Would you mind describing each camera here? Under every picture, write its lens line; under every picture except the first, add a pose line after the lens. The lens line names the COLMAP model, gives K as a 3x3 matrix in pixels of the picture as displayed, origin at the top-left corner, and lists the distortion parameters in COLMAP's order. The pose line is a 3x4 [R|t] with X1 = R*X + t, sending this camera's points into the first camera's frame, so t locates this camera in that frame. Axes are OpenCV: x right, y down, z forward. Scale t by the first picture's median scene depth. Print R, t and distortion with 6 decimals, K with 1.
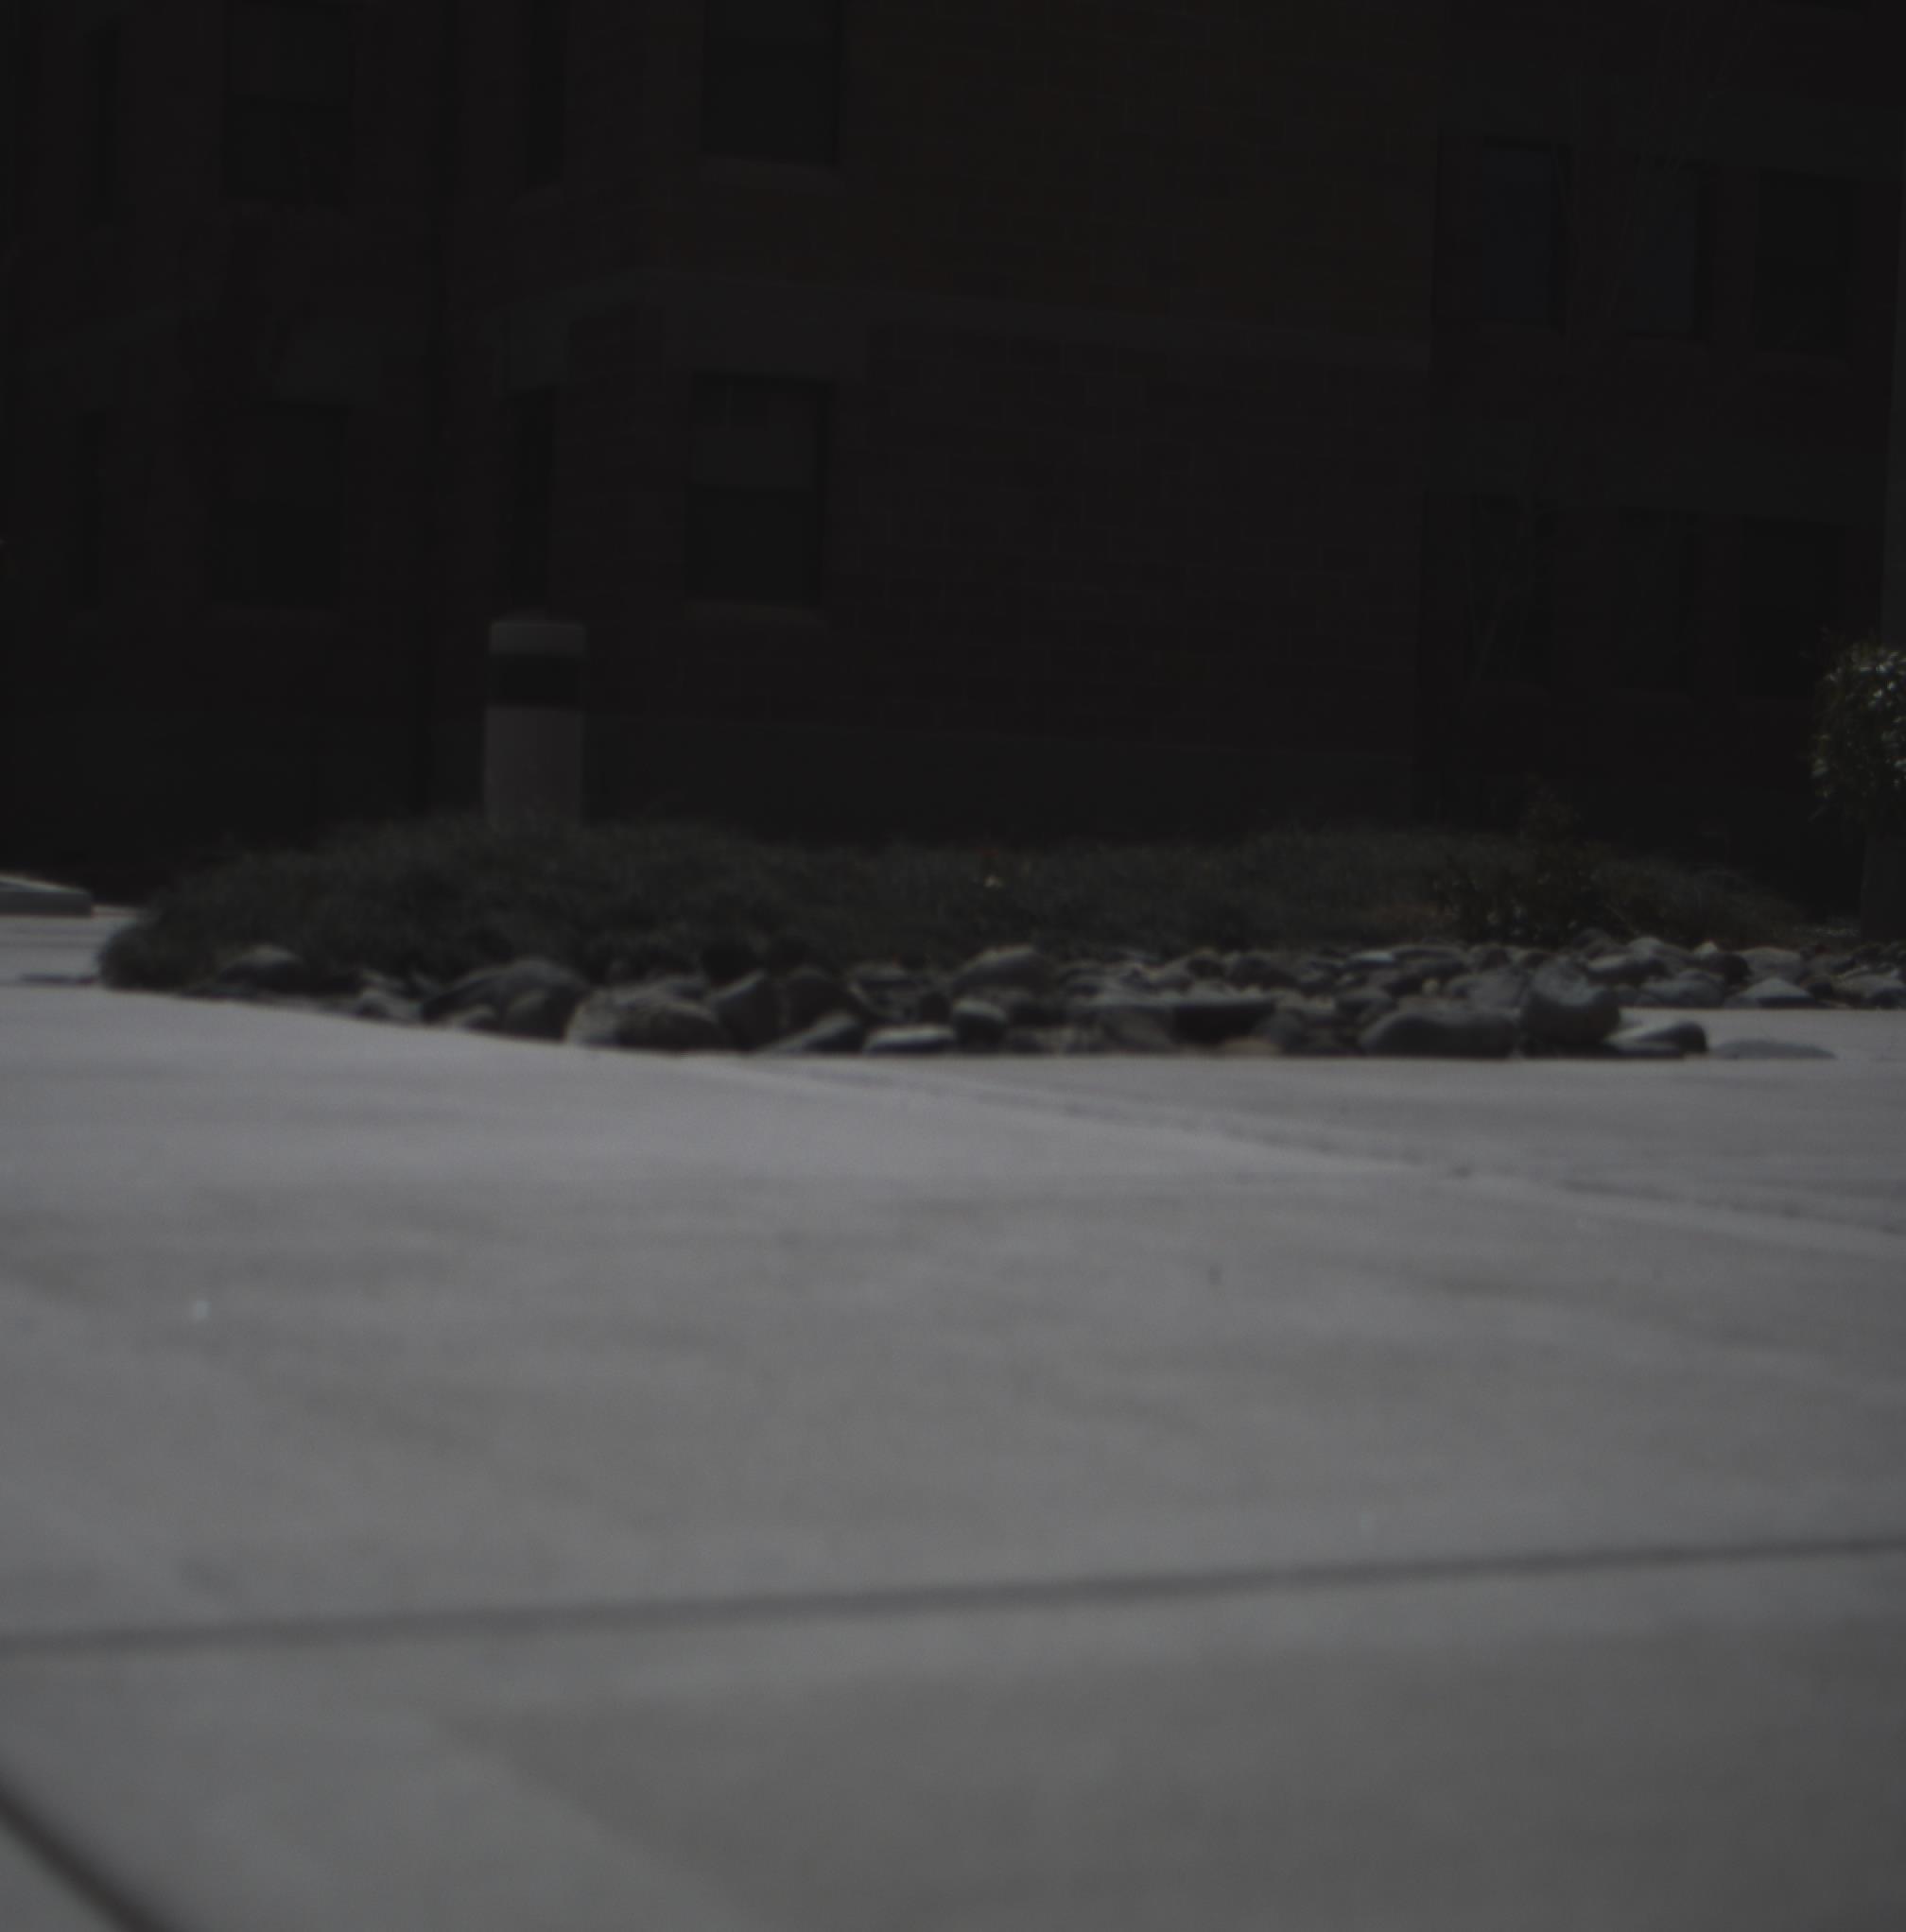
lens RADIAL K [[4101.0, 0, 765.6], [0, 4101.0, 964.0], [0, 0, 1]] dist [-0.162187, 0.208173]
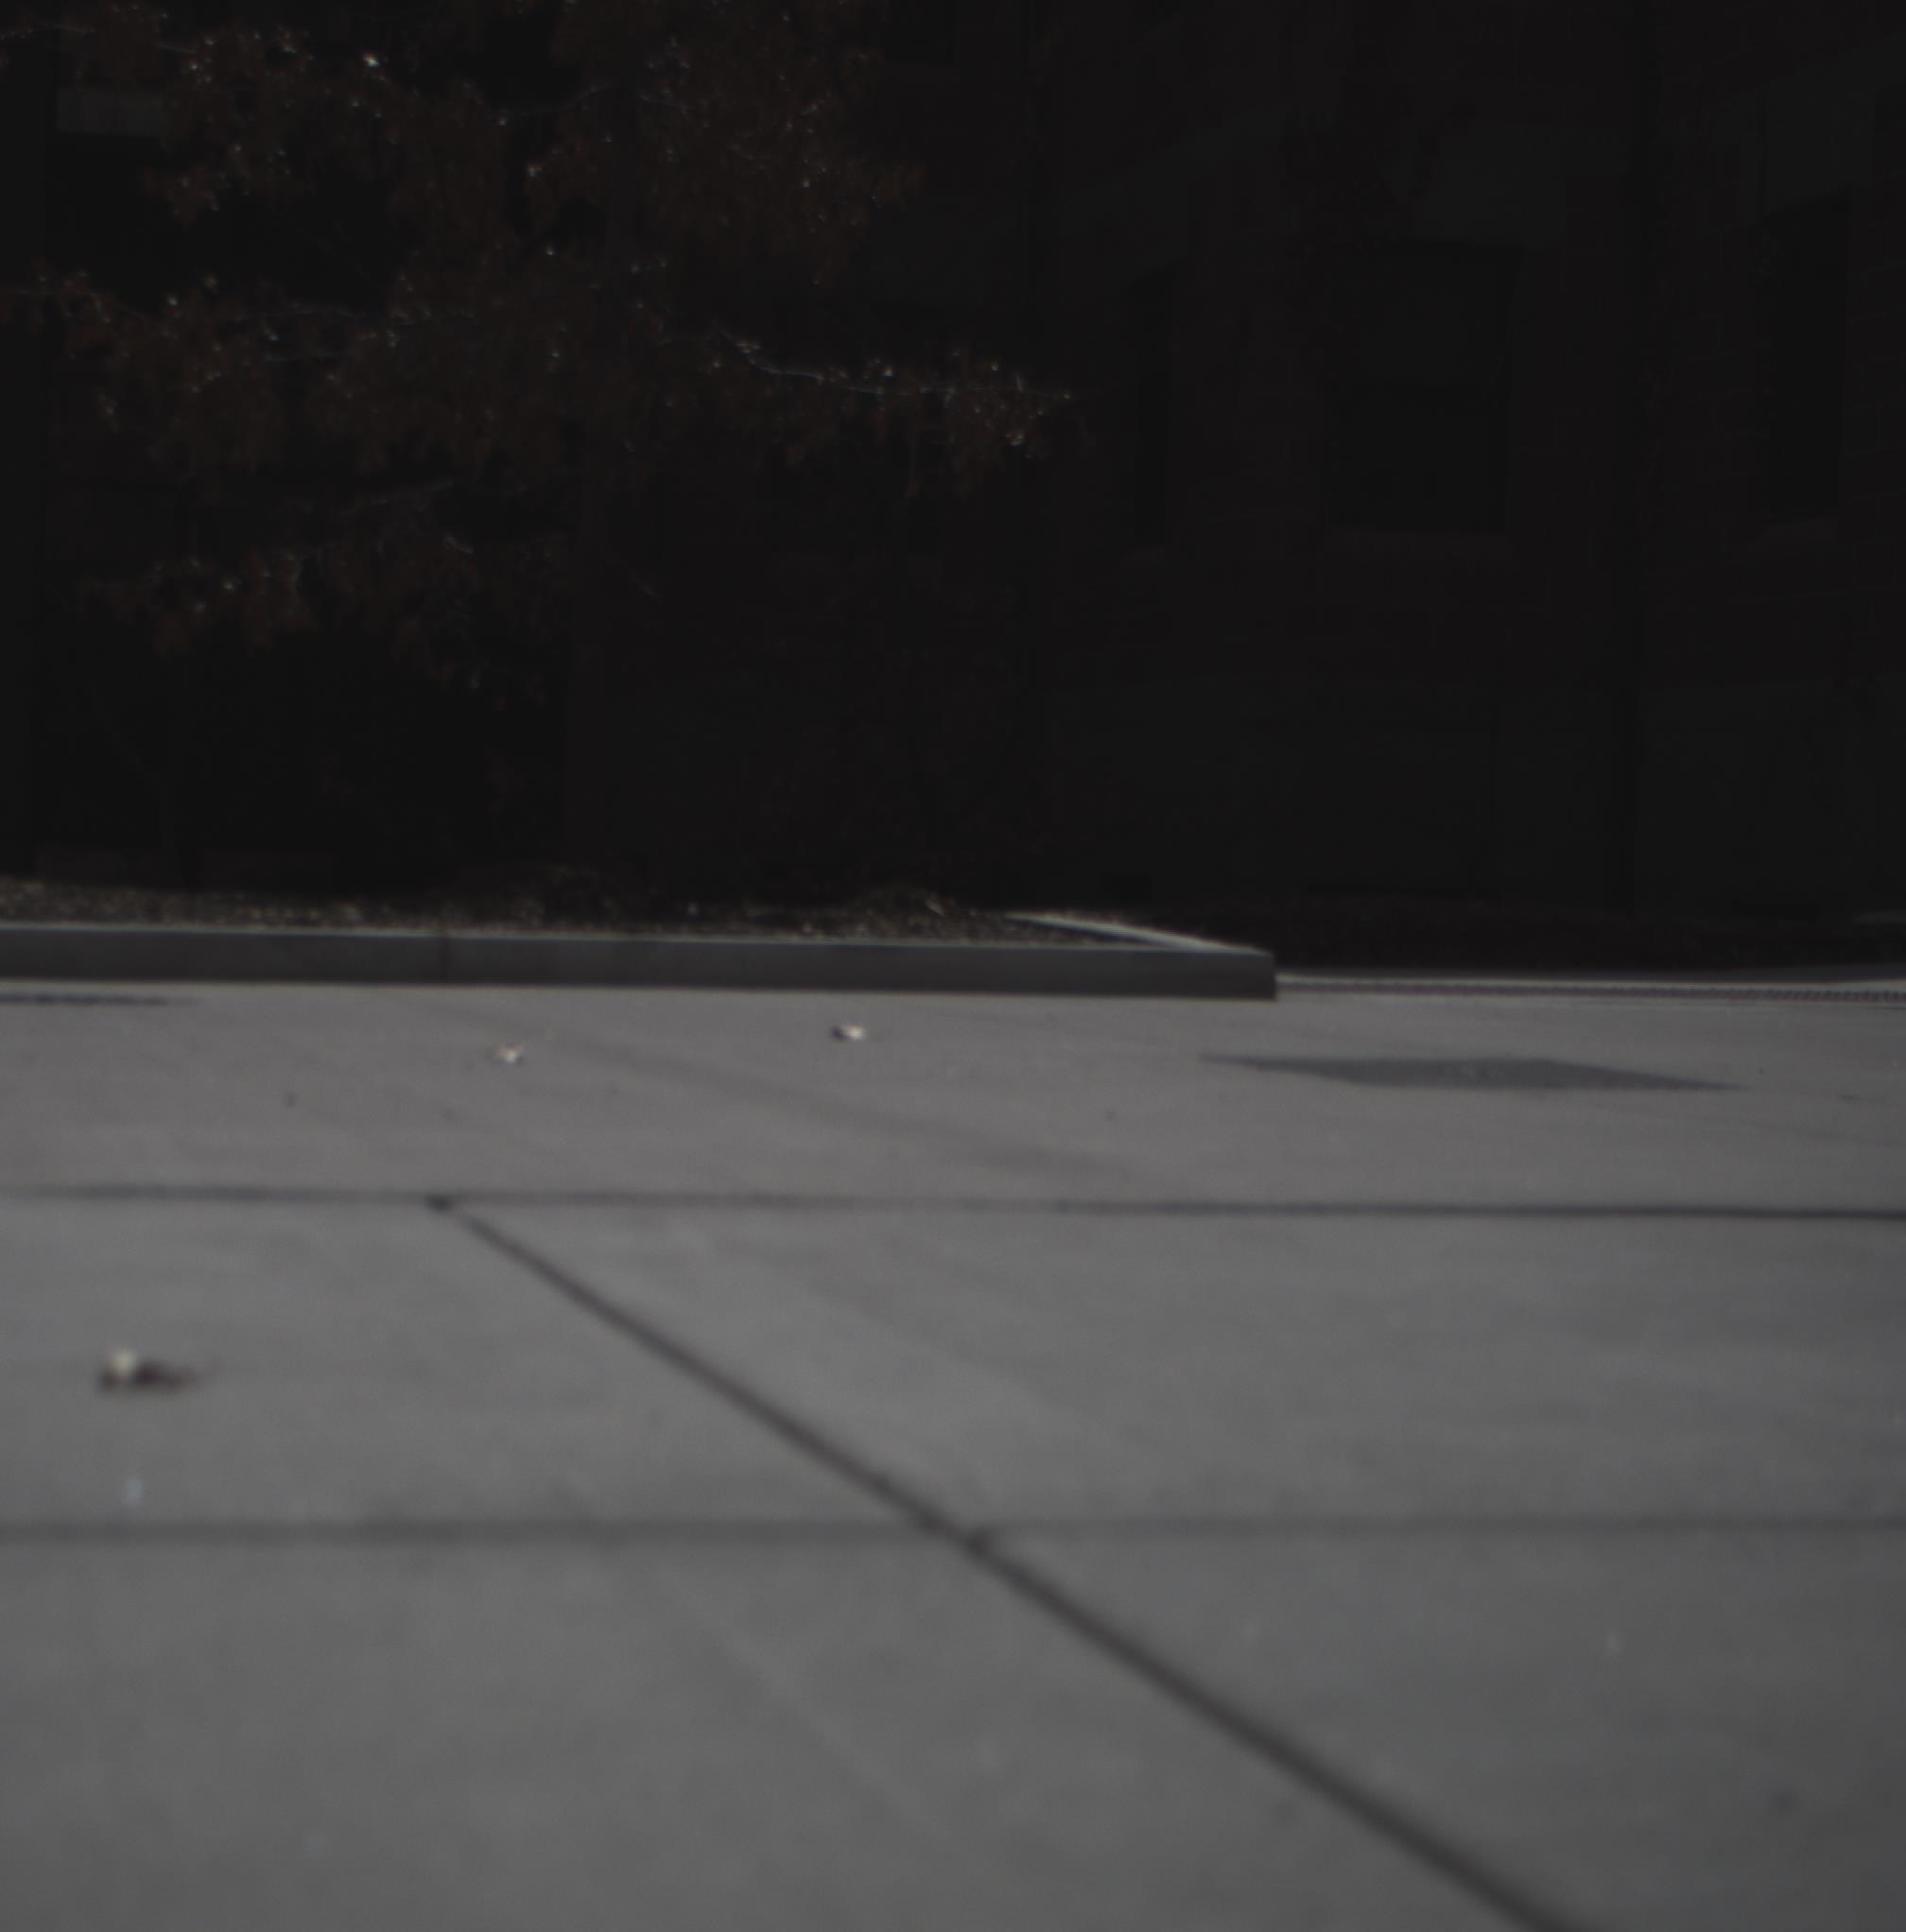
lens RADIAL K [[4101.0, 0, 765.6], [0, 4101.0, 964.0], [0, 0, 1]] dist [-0.162187, 0.208173]
pose [[0.973120, 0.000922, -0.230297, -0.243767], [-0.001786, 0.999992, -0.003541, -0.032757], [0.230292, 0.003857, 0.973114, 1.028480]]
